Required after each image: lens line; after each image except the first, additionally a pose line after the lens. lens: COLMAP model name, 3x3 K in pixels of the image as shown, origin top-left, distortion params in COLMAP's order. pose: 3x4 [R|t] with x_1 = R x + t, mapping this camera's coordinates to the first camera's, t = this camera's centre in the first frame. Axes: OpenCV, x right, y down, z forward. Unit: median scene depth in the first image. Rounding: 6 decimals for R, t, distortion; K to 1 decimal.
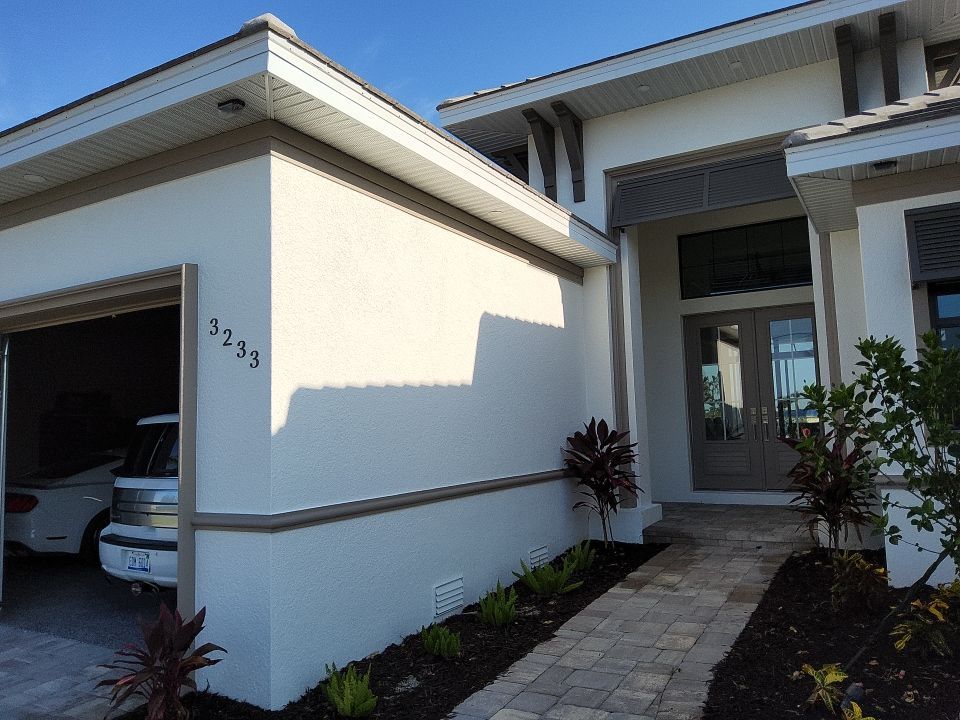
lens RADIAL K [[725.0, 0, 499.9], [0, 725.0, 360.3], [0, 0, 1]] dist [-0.003960, -0.007245]
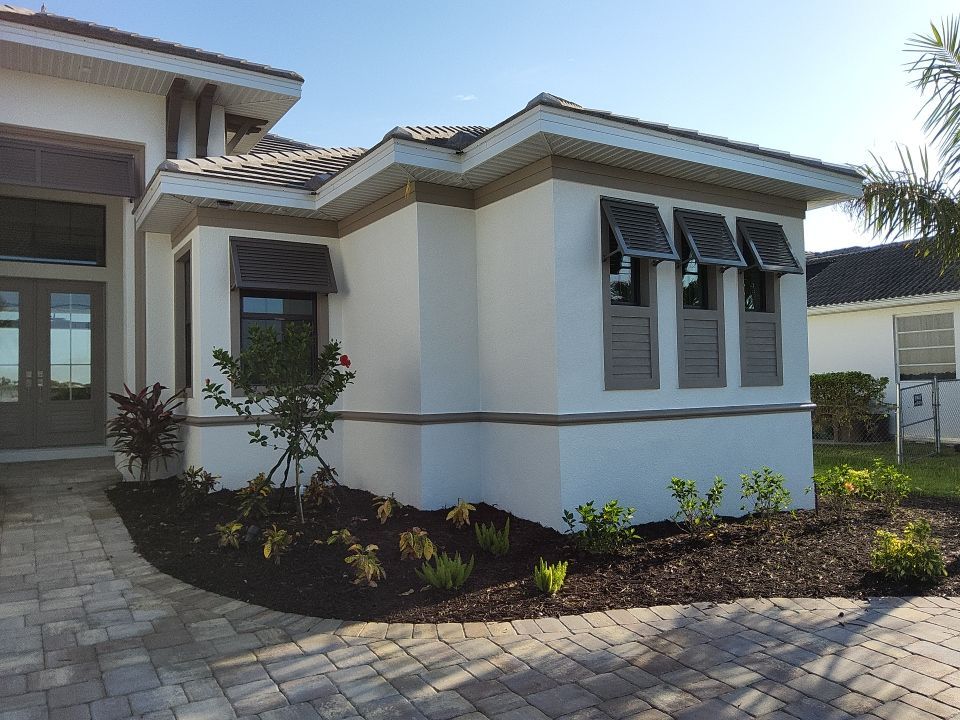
lens RADIAL K [[725.0, 0, 499.9], [0, 725.0, 360.3], [0, 0, 1]] dist [-0.003960, -0.007245]
pose [[0.461462, 0.050045, 0.885747, -0.398678], [-0.076464, 0.996936, -0.016490, 0.021422], [-0.883858, -0.060118, 0.463875, -0.147897]]
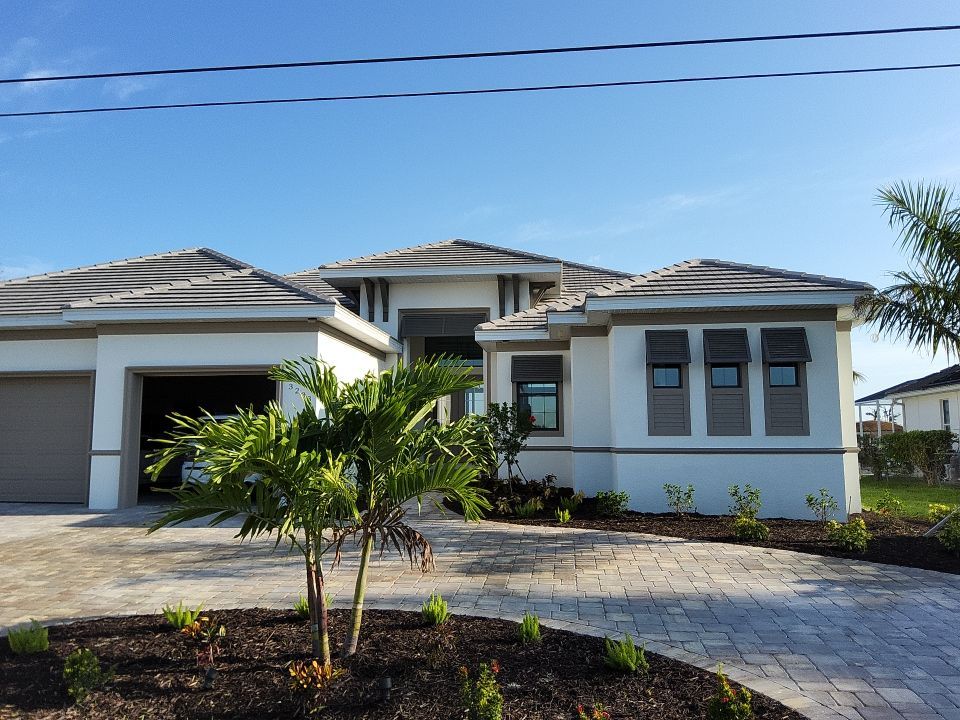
lens RADIAL K [[725.0, 0, 499.9], [0, 725.0, 360.3], [0, 0, 1]] dist [-0.003960, -0.007245]
pose [[0.915156, 0.074018, 0.396246, -0.540351], [-0.065222, 0.997234, -0.035647, -0.068219], [-0.397788, 0.006779, 0.917452, -1.401464]]
